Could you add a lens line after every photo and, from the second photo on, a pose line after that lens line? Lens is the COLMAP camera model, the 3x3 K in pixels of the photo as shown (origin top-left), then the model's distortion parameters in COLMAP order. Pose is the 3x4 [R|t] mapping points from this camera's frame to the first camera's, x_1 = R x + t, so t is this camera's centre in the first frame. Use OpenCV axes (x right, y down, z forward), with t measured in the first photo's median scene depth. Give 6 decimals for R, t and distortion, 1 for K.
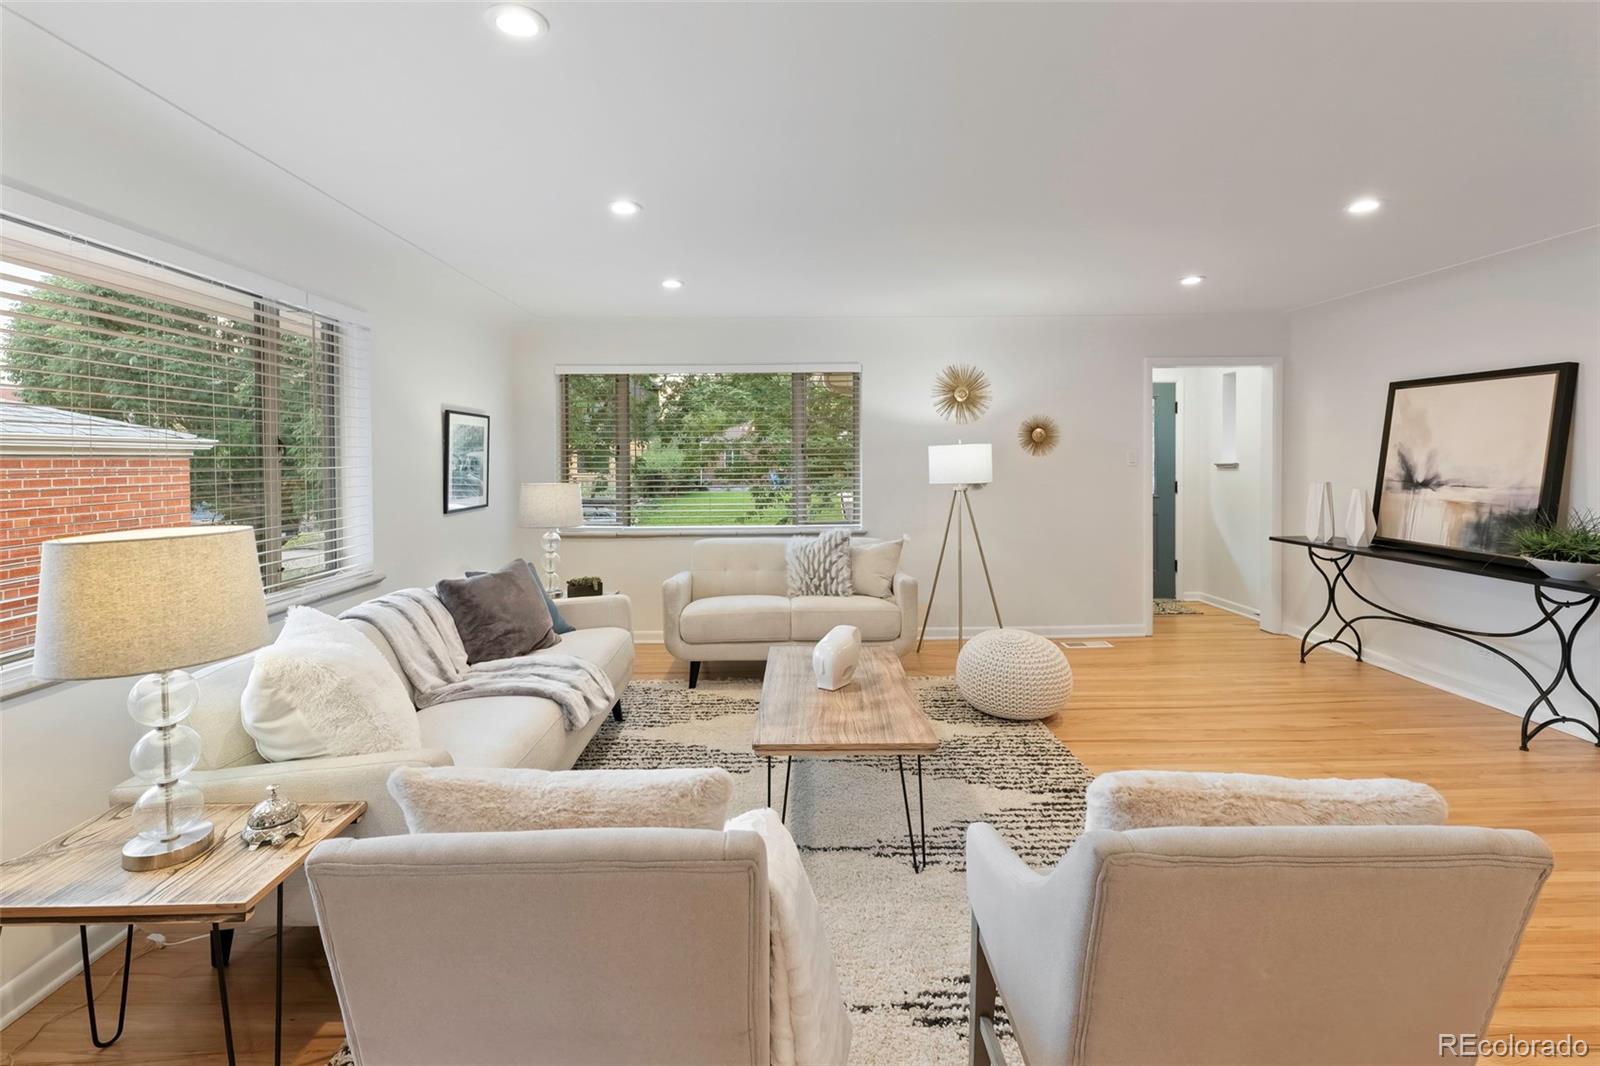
lens RADIAL K [[700.1, 0, 787.1], [0, 700.1, 471.1], [0, 0, 1]] dist [0.000542, -0.002553]
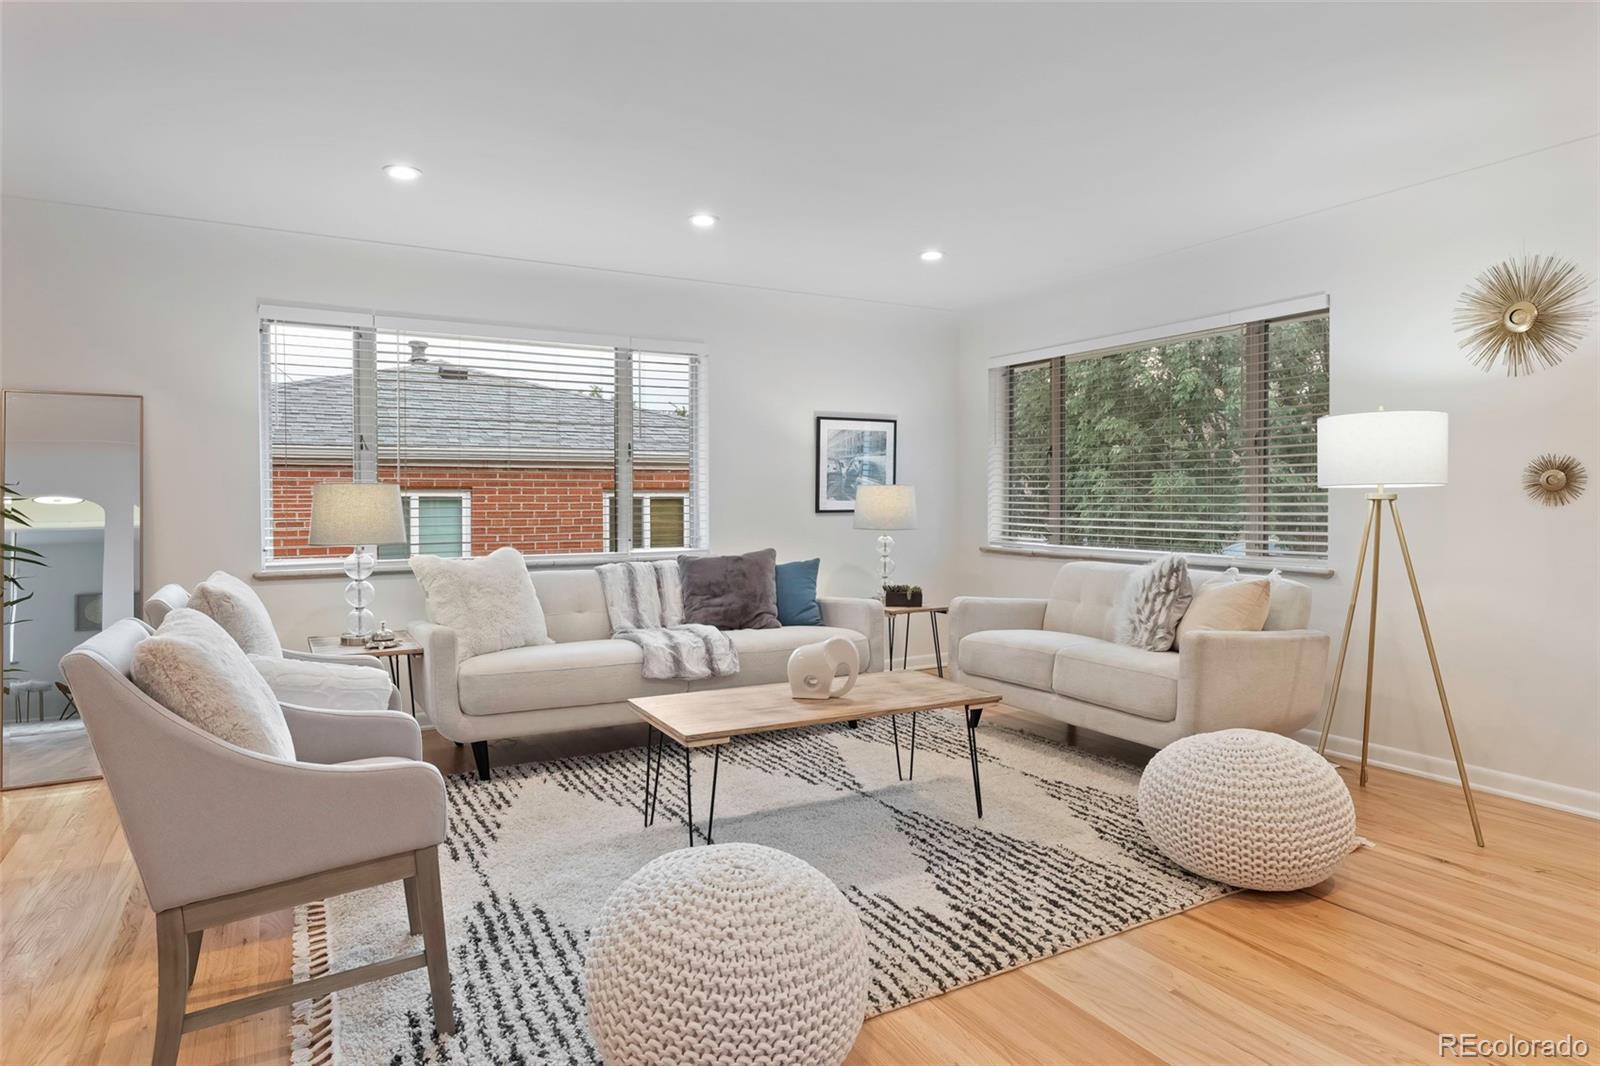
lens RADIAL K [[929.9, 0, 821.5], [0, 929.9, 499.1], [0, 0, 1]] dist [0.005474, -0.001693]
pose [[0.497783, 0.009047, -0.867254, 0.864757], [-0.016202, 0.999868, 0.001131, 0.044067], [0.867150, 0.013488, 0.497864, 0.334609]]
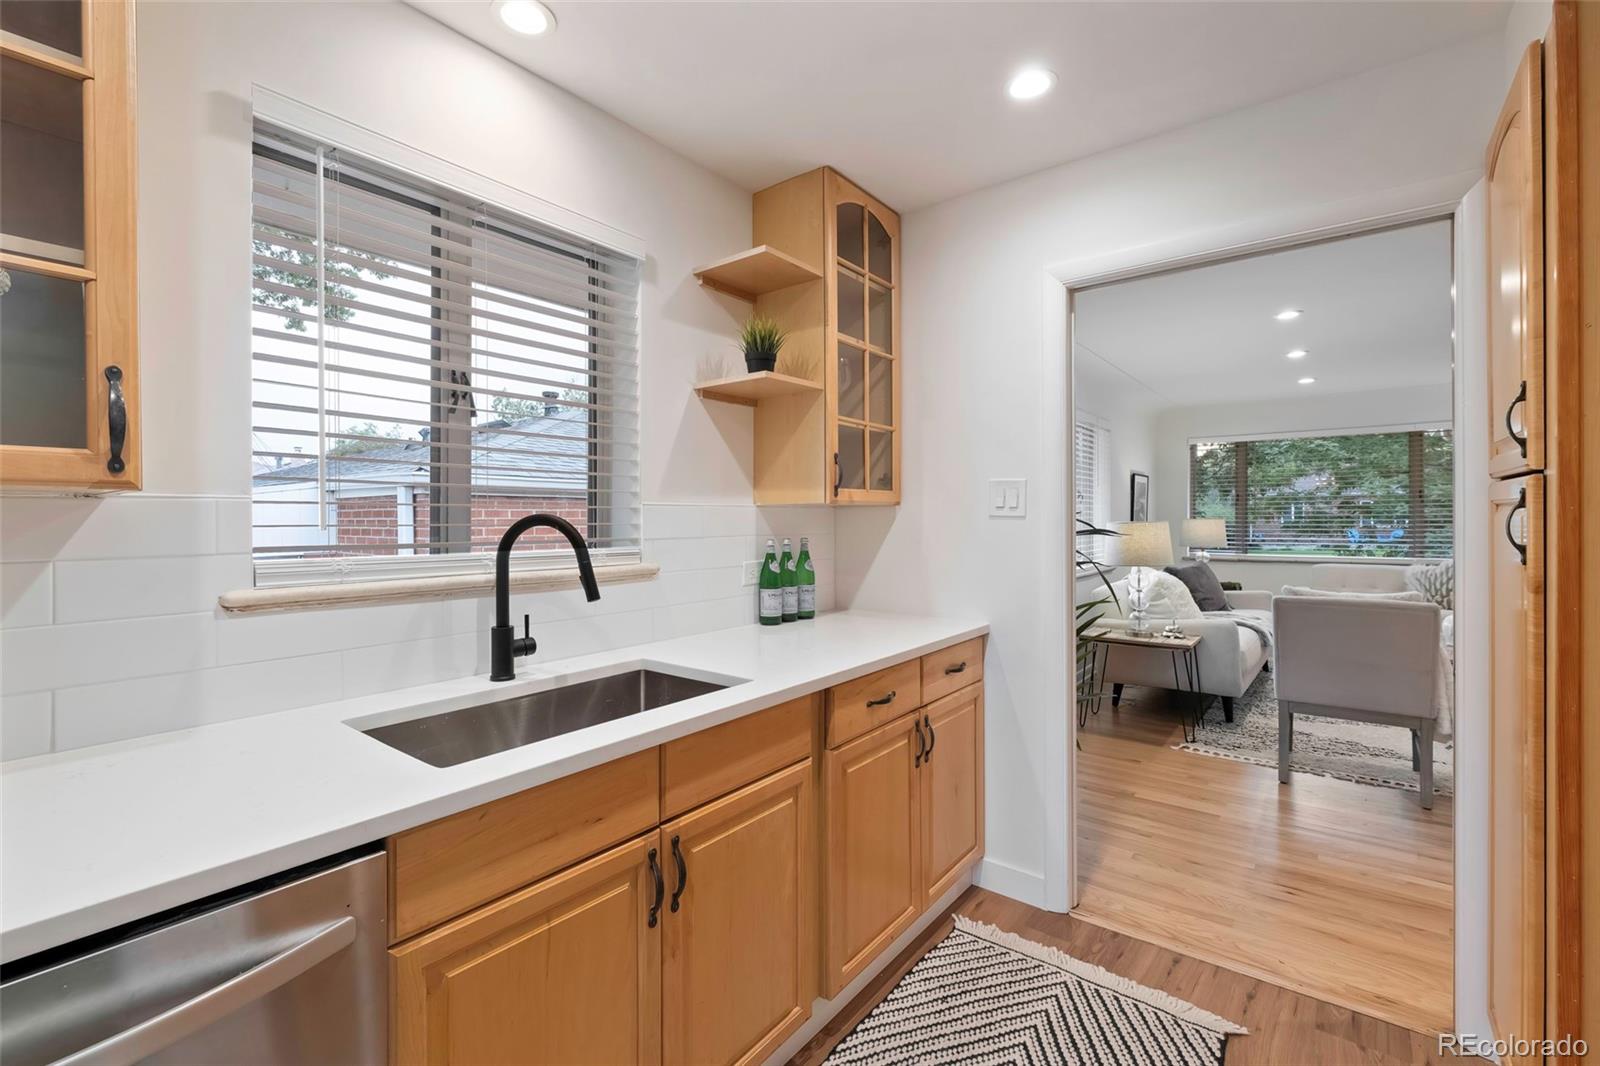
lens RADIAL K [[700.1, 0, 791.1], [0, 700.1, 520.1], [0, 0, 1]] dist [0.000542, -0.002553]
pose [[0.772669, 0.005129, -0.634789, -0.074440], [-0.011995, 0.999907, -0.006521, 0.048108], [0.634696, 0.012652, 0.772658, -0.878407]]
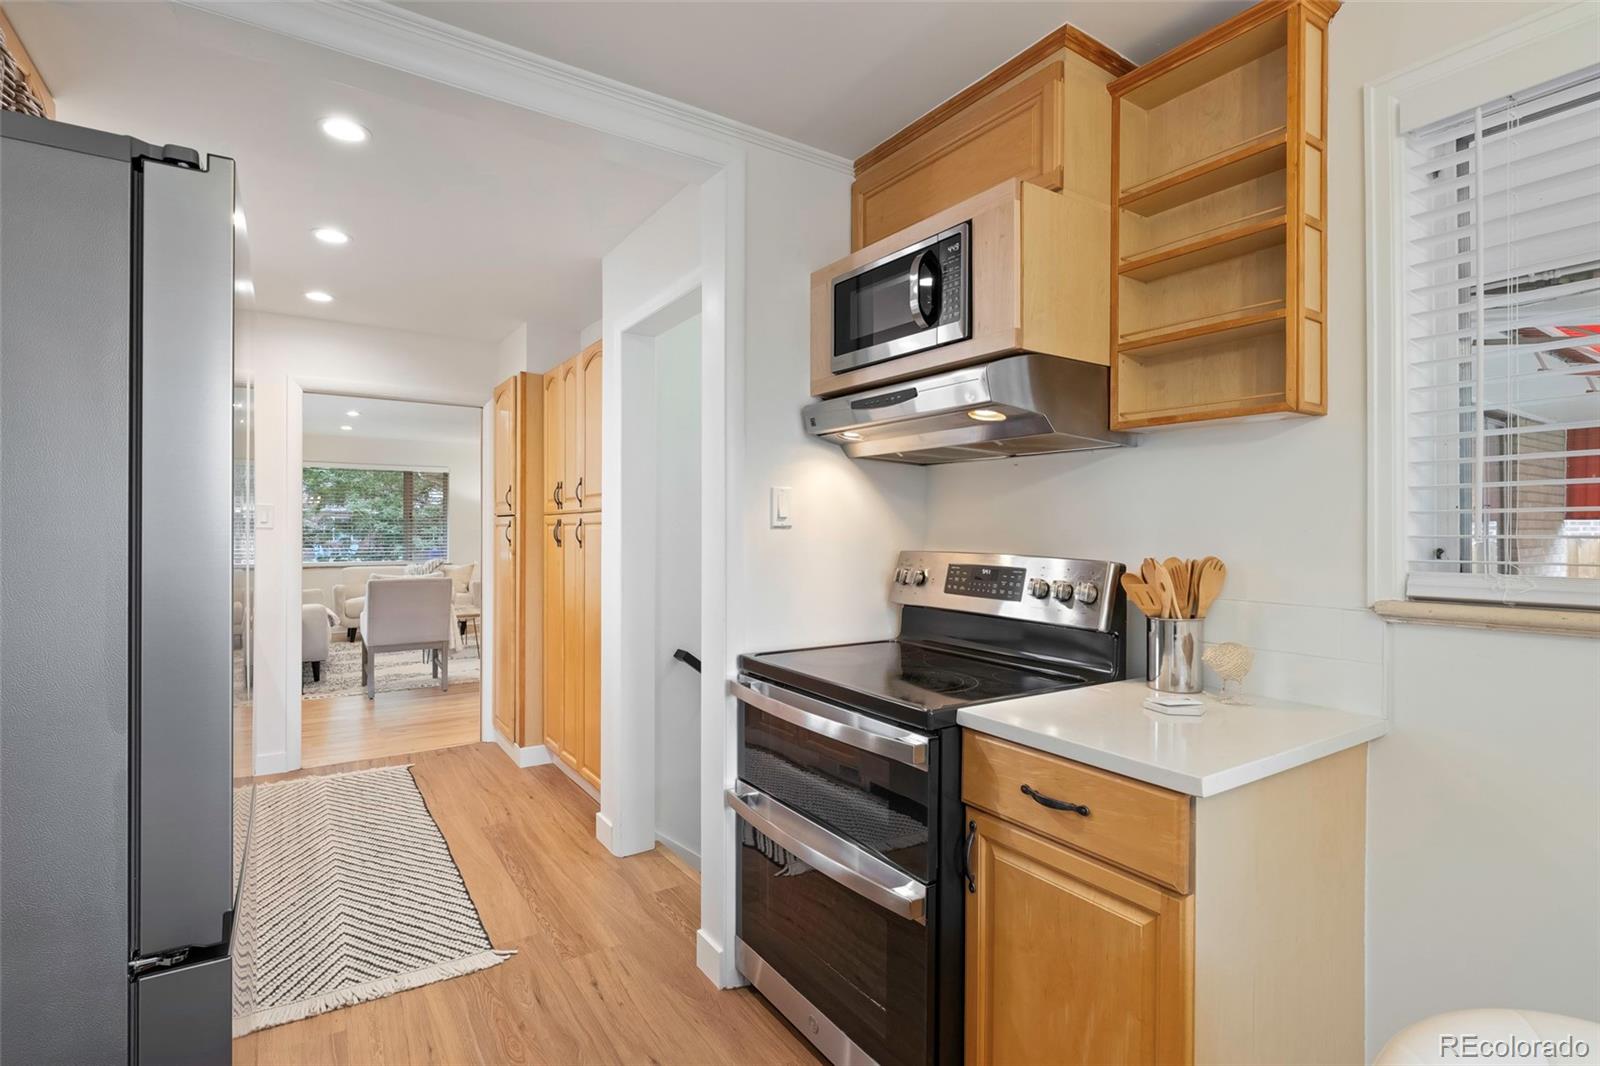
lens RADIAL K [[807.3, 0, 803.6], [0, 807.3, 530.3], [0, 0, 1]] dist [-0.001880, 0.002106]
pose [[0.848237, 0.010727, 0.529509, -0.306071], [0.000352, 0.999783, -0.020818, 0.067391], [-0.529617, 0.017845, 0.848049, -1.727454]]
